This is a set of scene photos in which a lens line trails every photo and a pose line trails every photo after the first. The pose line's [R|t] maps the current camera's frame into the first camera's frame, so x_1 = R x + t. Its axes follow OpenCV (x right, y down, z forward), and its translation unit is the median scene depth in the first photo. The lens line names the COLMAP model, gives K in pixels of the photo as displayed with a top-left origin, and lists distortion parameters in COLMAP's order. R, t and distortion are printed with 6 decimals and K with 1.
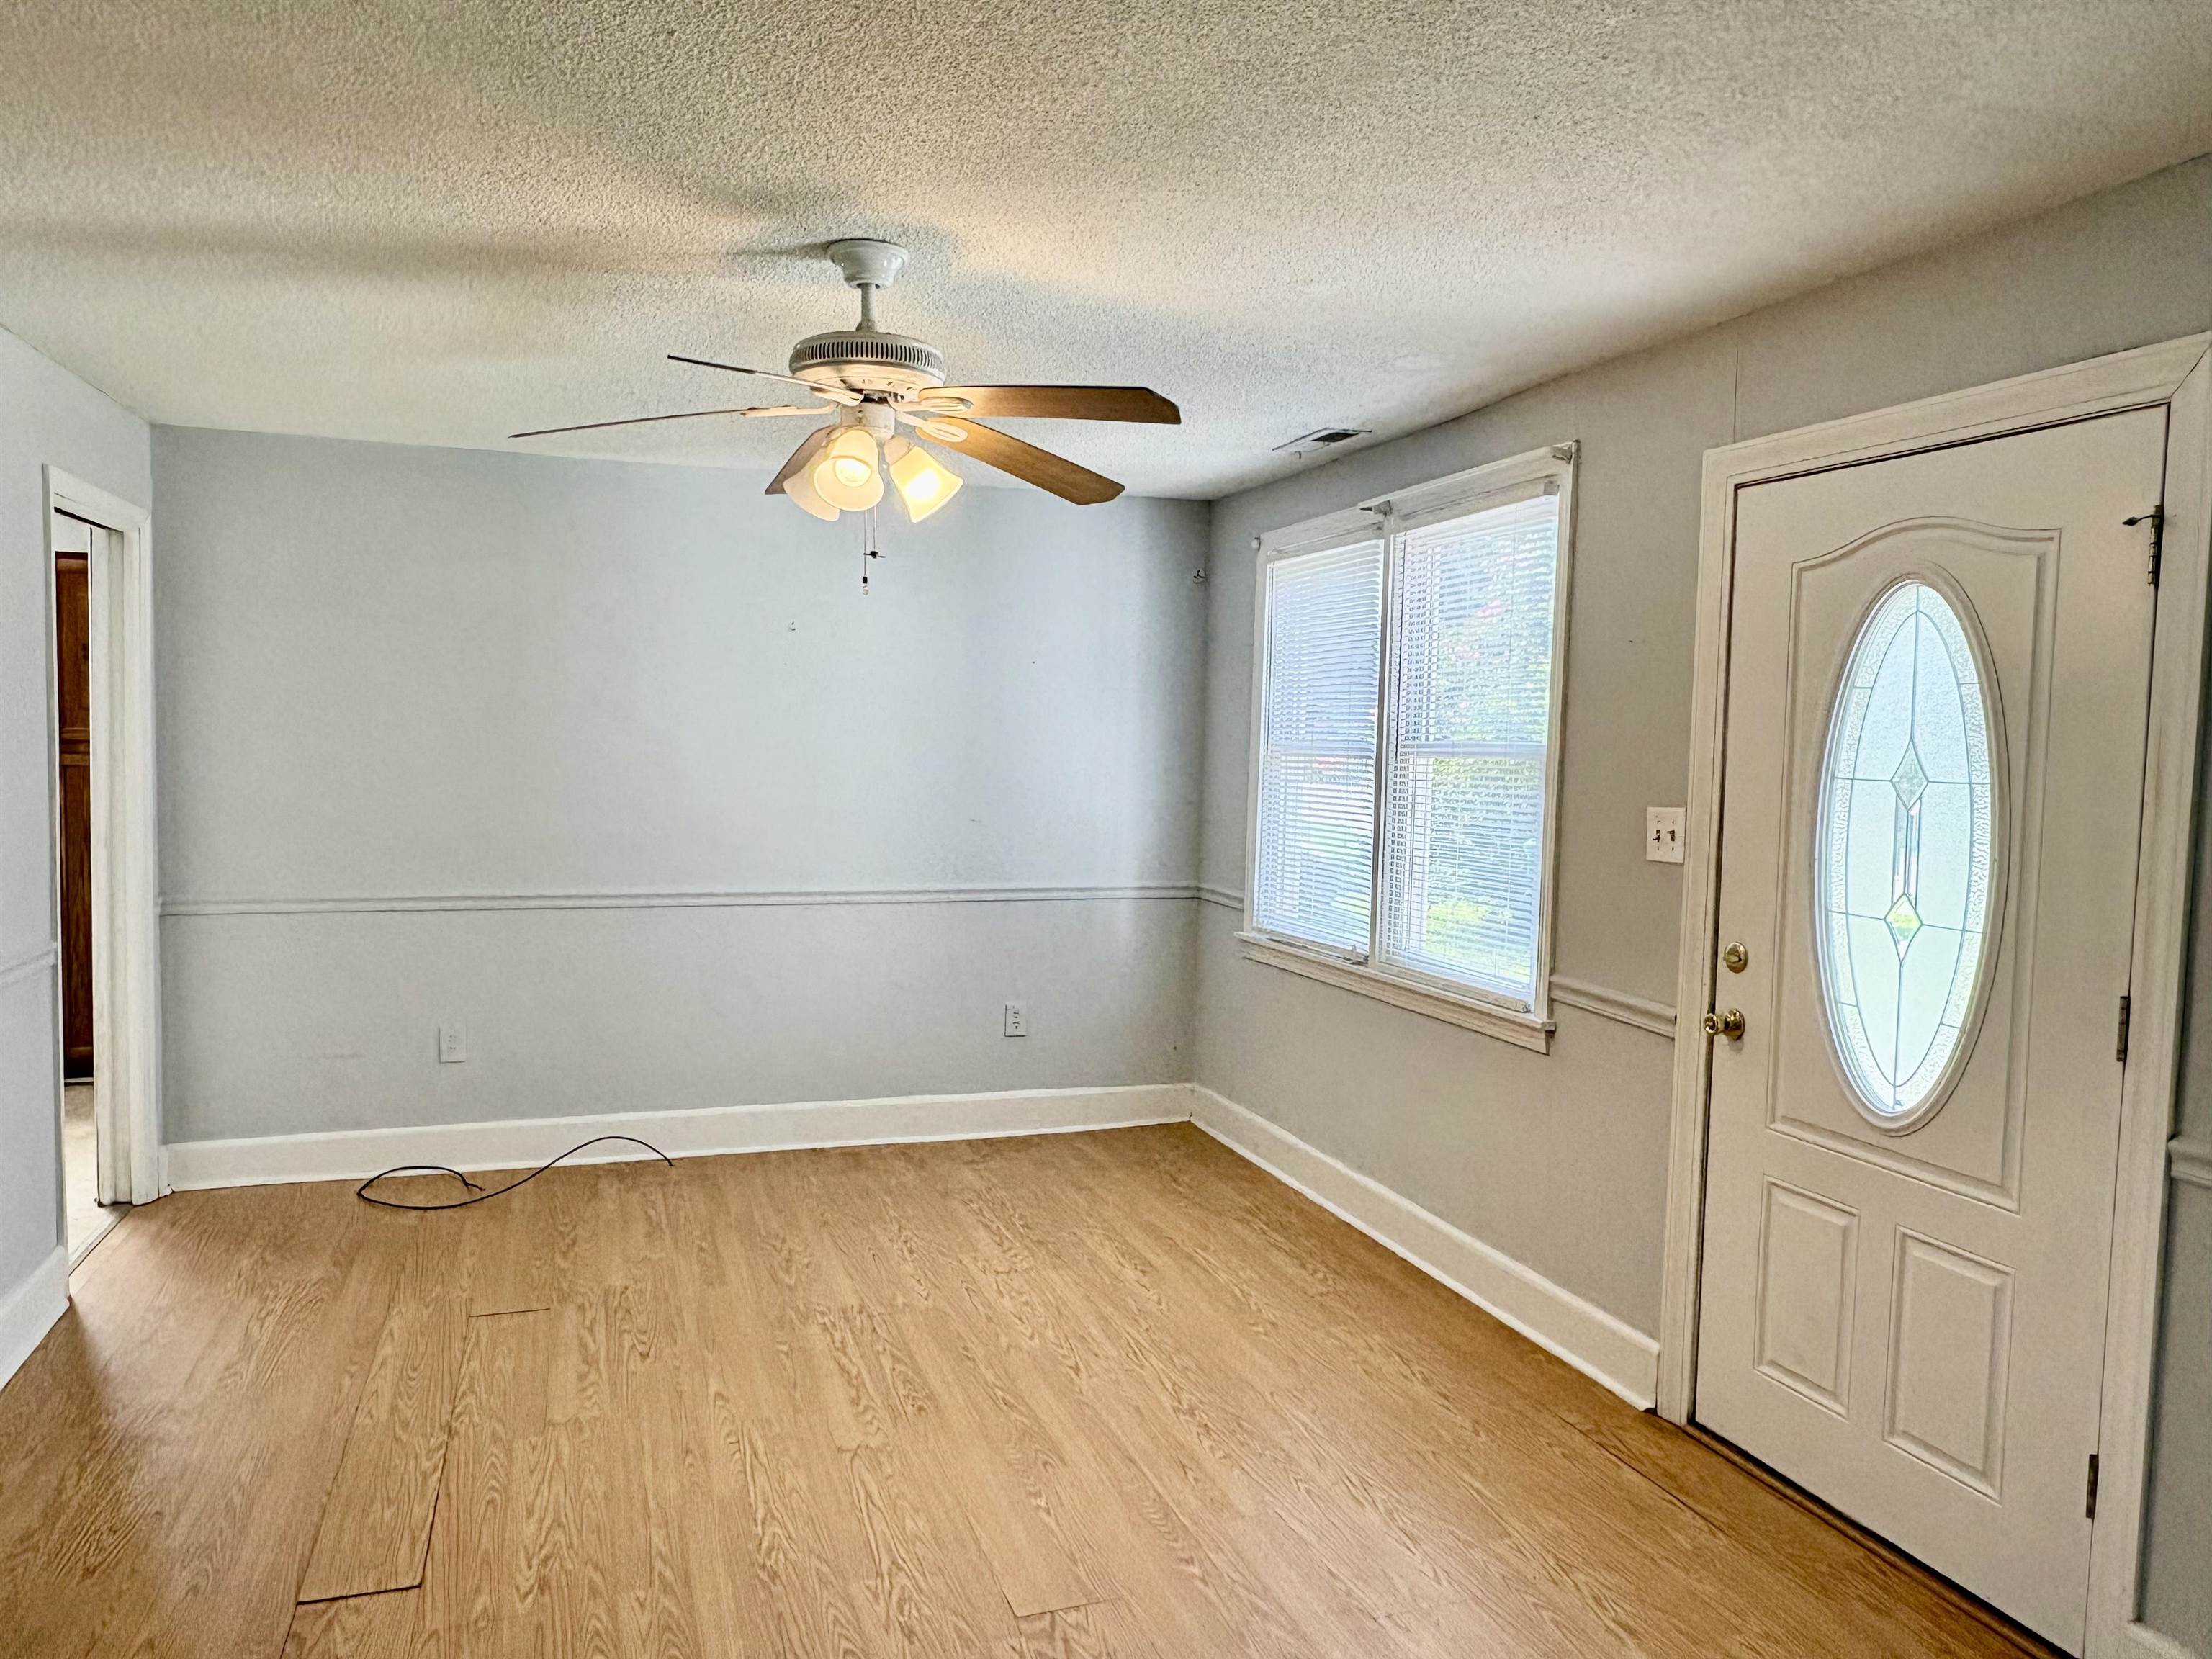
lens RADIAL K [[1594.3, 0, 1106.0], [0, 1594.3, 829.5], [0, 0, 1]] dist [0.002613, 0.007124]
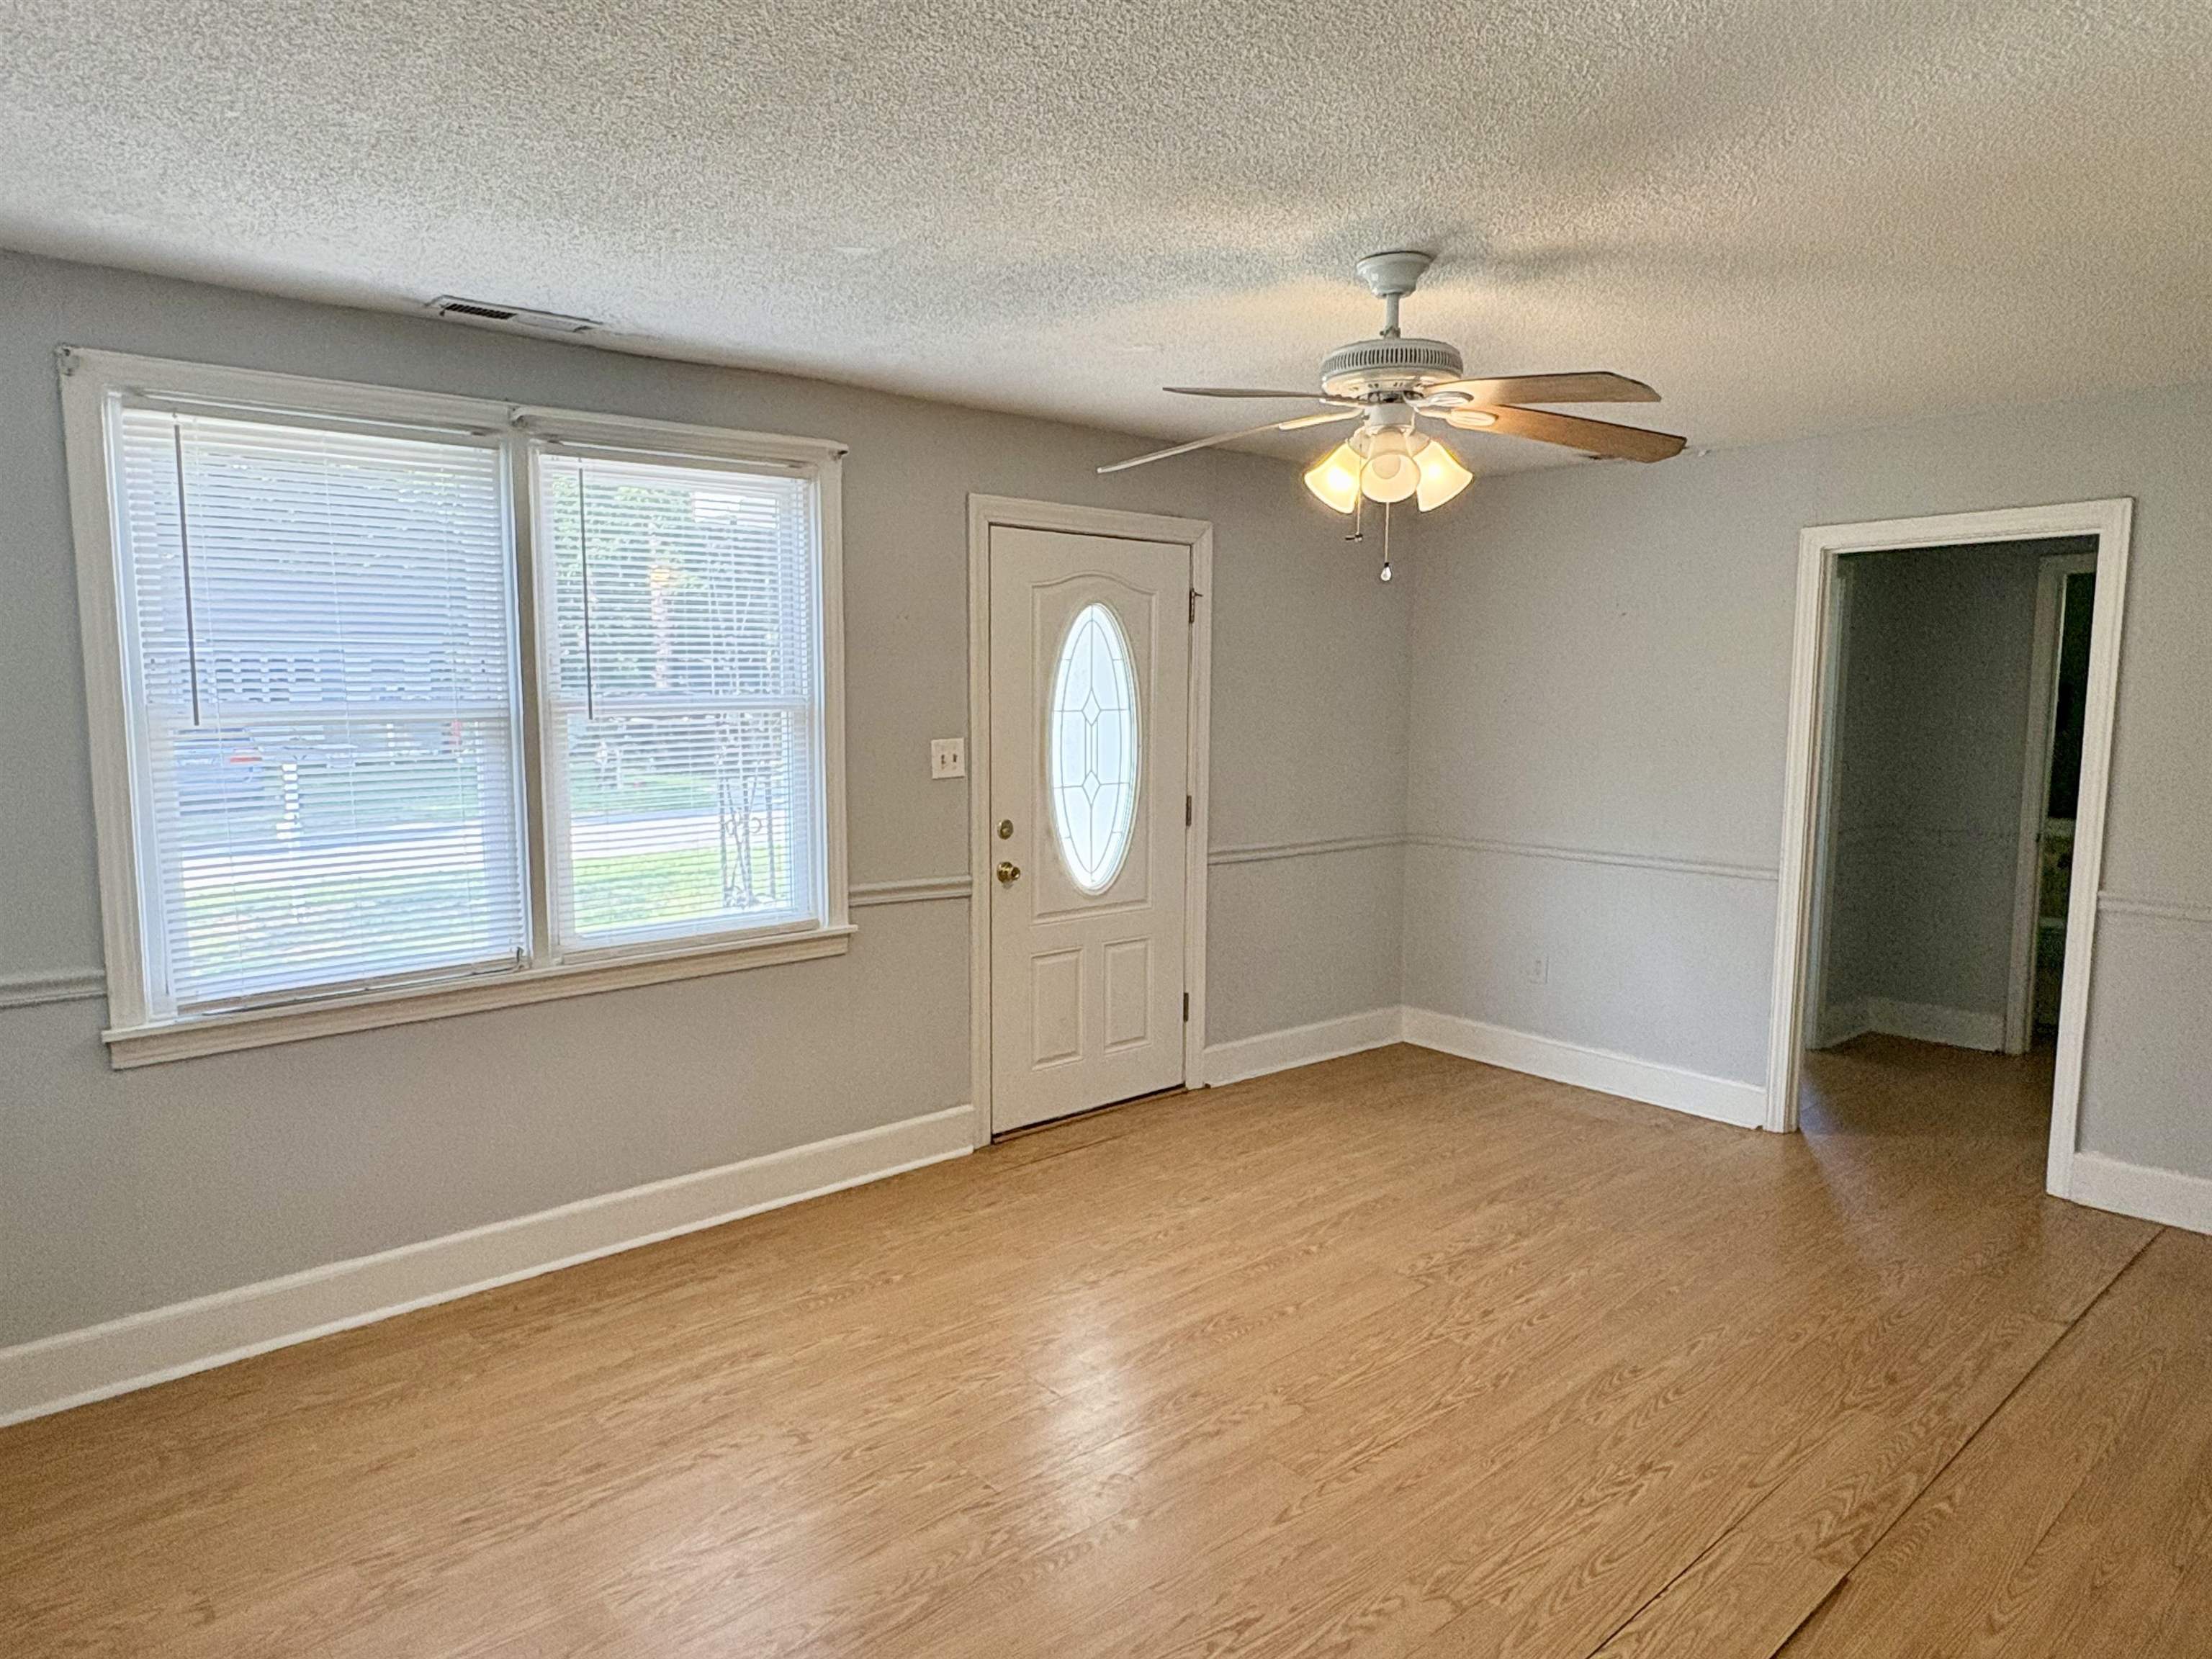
lens RADIAL K [[1415.5, 0, 1106.0], [0, 1415.5, 829.5], [0, 0, 1]] dist [0.002565, -0.000184]
pose [[-0.416911, -0.112851, 0.901914, -0.852876], [0.043924, 0.988602, 0.144001, -0.109668], [-0.907885, 0.099652, -0.407203, 1.393102]]
